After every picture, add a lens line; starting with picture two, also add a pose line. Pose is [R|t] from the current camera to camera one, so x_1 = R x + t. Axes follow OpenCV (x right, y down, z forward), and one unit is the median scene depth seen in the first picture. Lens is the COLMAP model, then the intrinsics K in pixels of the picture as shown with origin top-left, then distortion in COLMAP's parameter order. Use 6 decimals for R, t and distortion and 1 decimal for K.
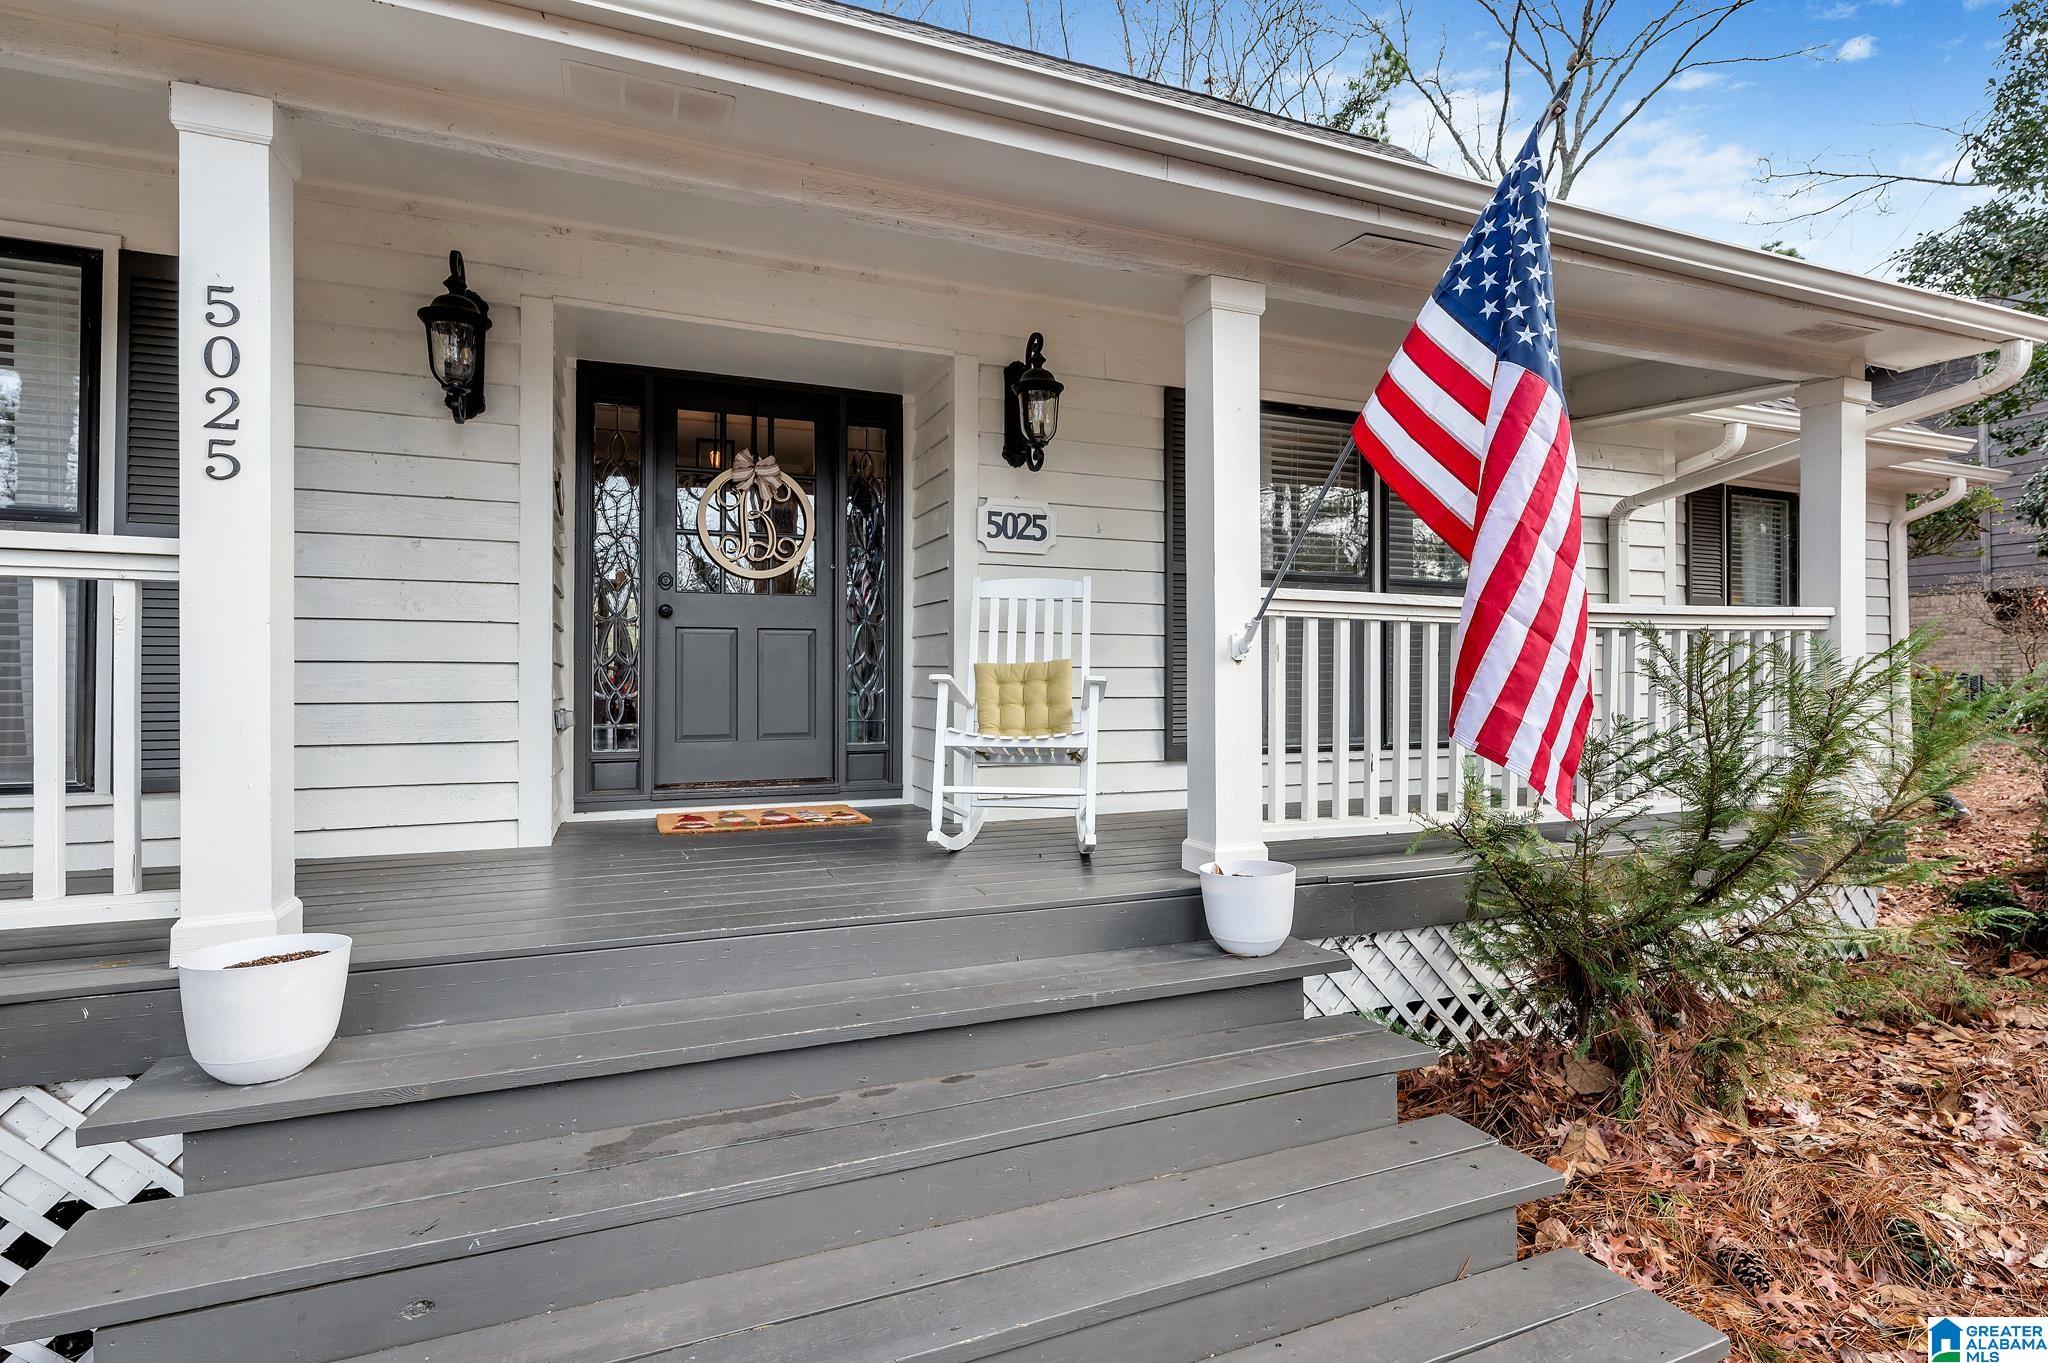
lens RADIAL K [[986.6, 0, 1020.6], [0, 986.6, 664.7], [0, 0, 1]] dist [-0.001616, -0.000460]
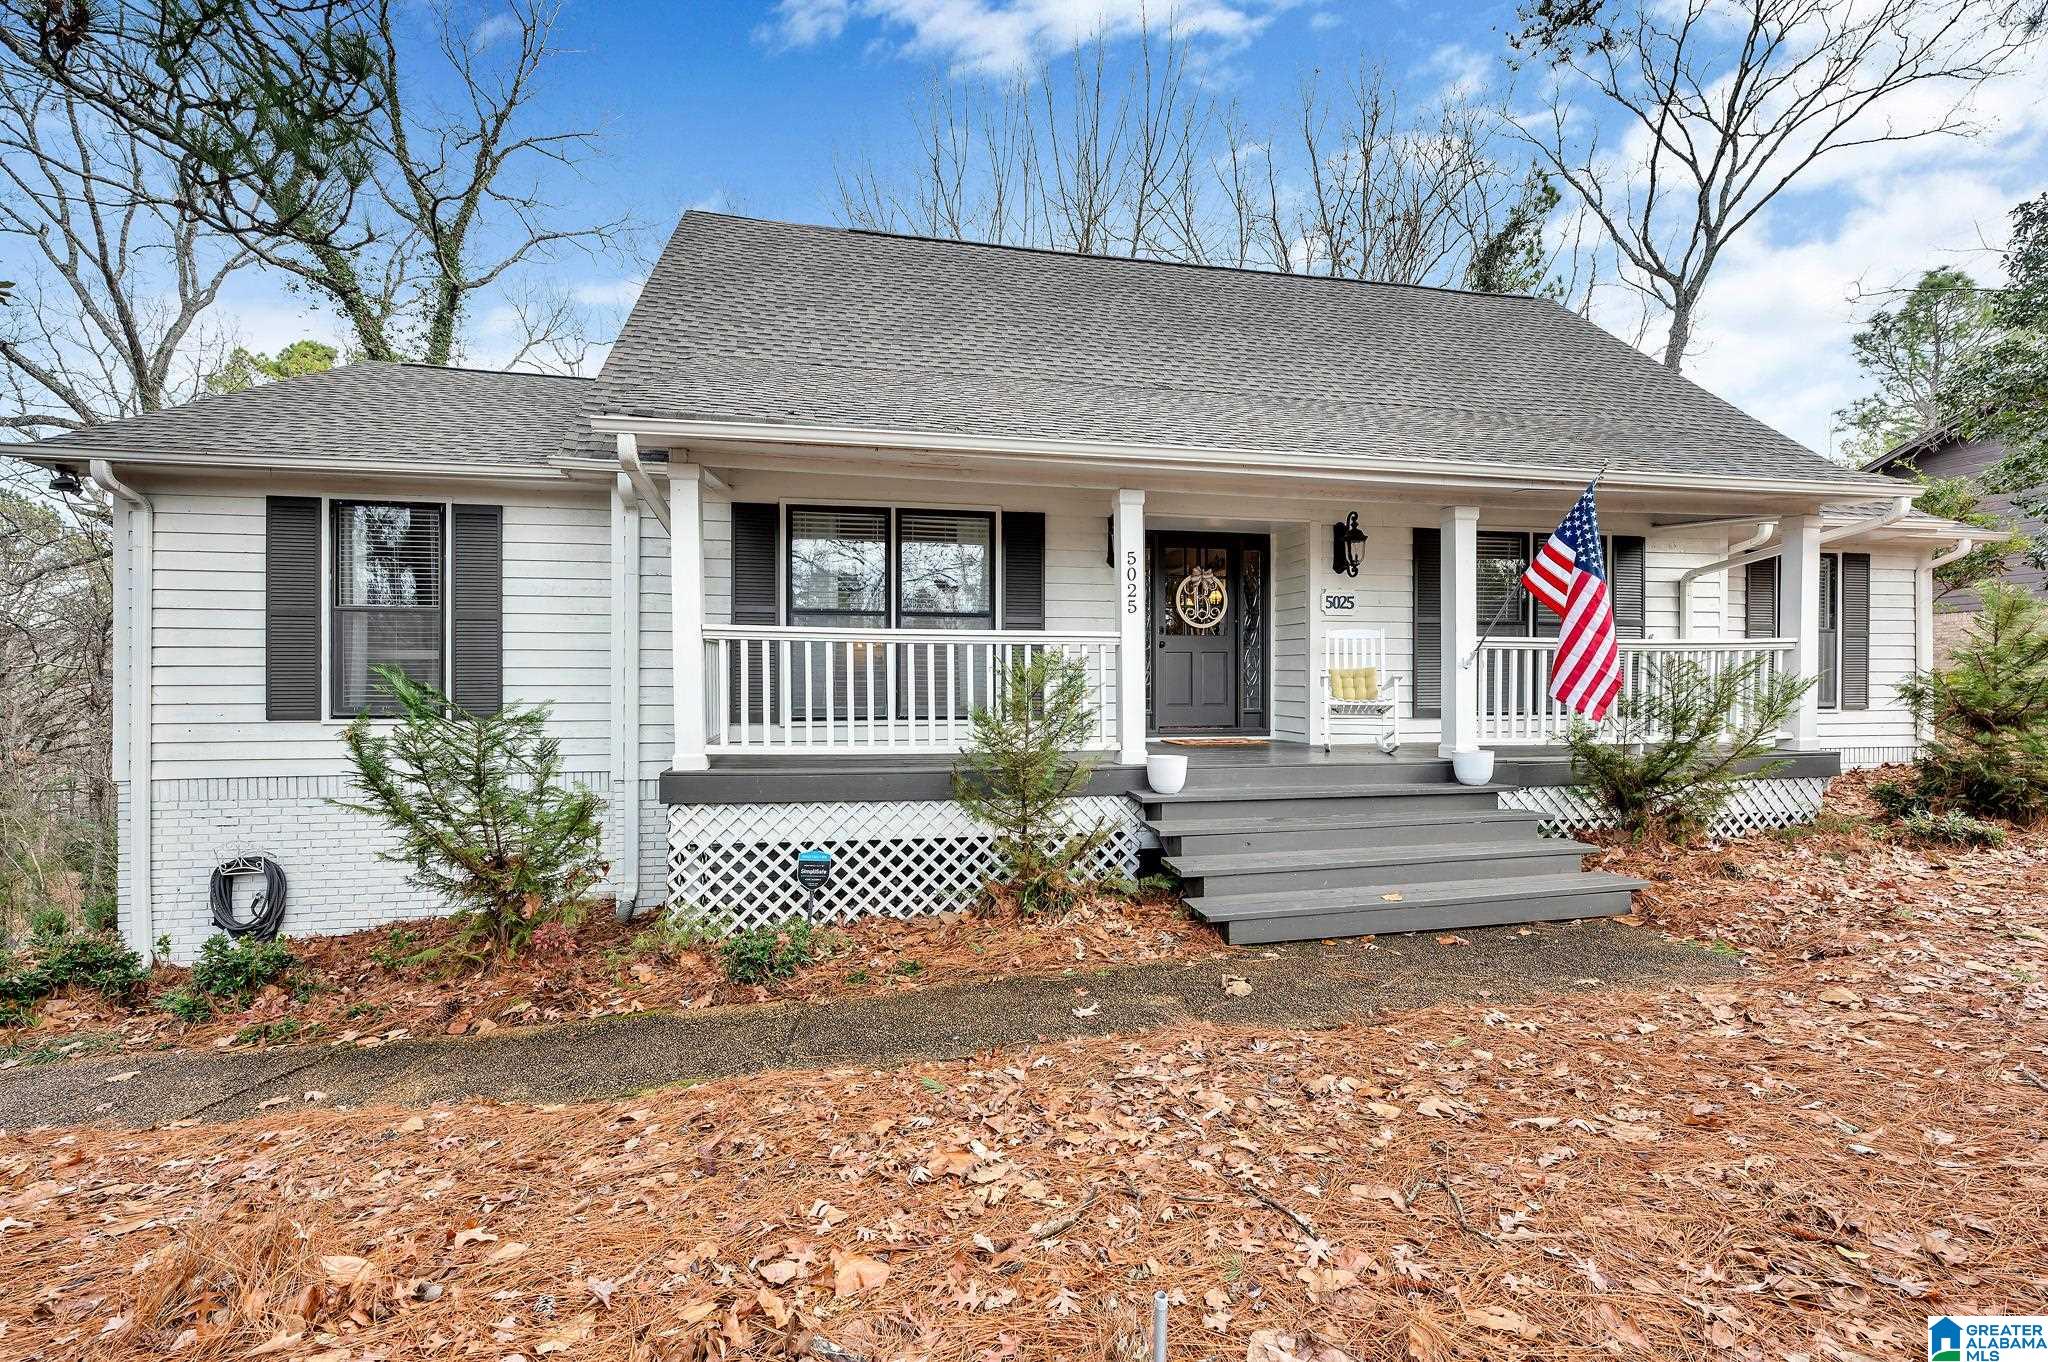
lens RADIAL K [[848.1, 0, 1024.0], [0, 848.1, 681.0], [0, 0, 1]] dist [-0.001792, 0.000078]
pose [[0.981489, -0.001376, -0.191513, -0.318128], [0.004160, 0.999891, 0.014133, -0.003732], [0.191473, -0.014668, 0.981388, -0.885204]]
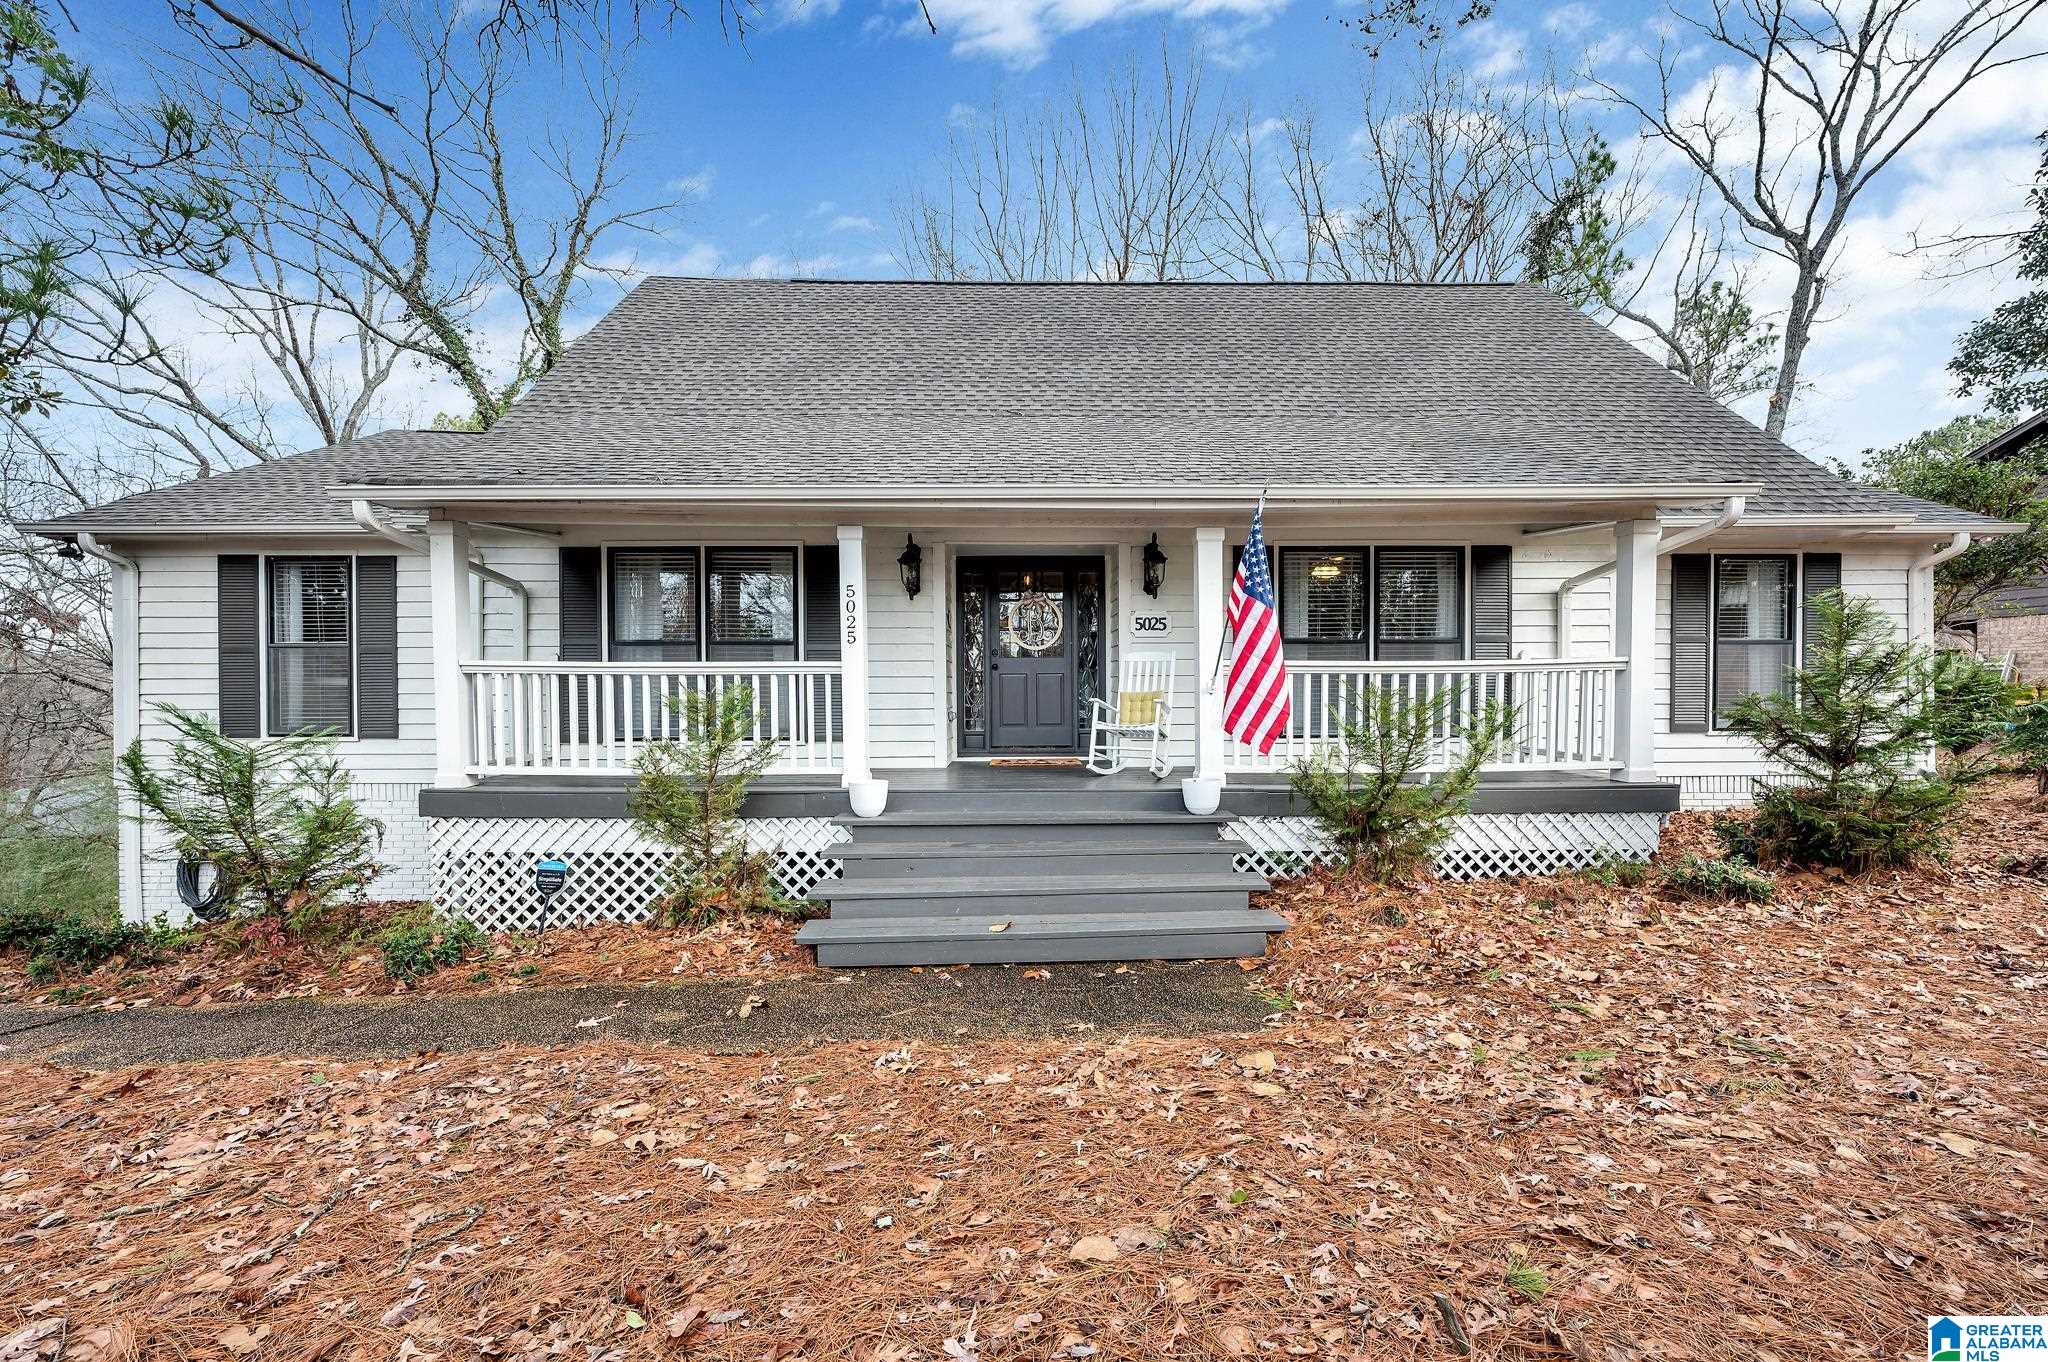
lens RADIAL K [[817.8, 0, 1025.0], [0, 817.8, 691.5], [0, 0, 1]] dist [0.000493, -0.000315]
pose [[0.933282, -0.002844, -0.359132, 0.369125], [0.010542, 0.999755, 0.019478, -0.036346], [0.358989, -0.021964, 0.933083, -0.695628]]
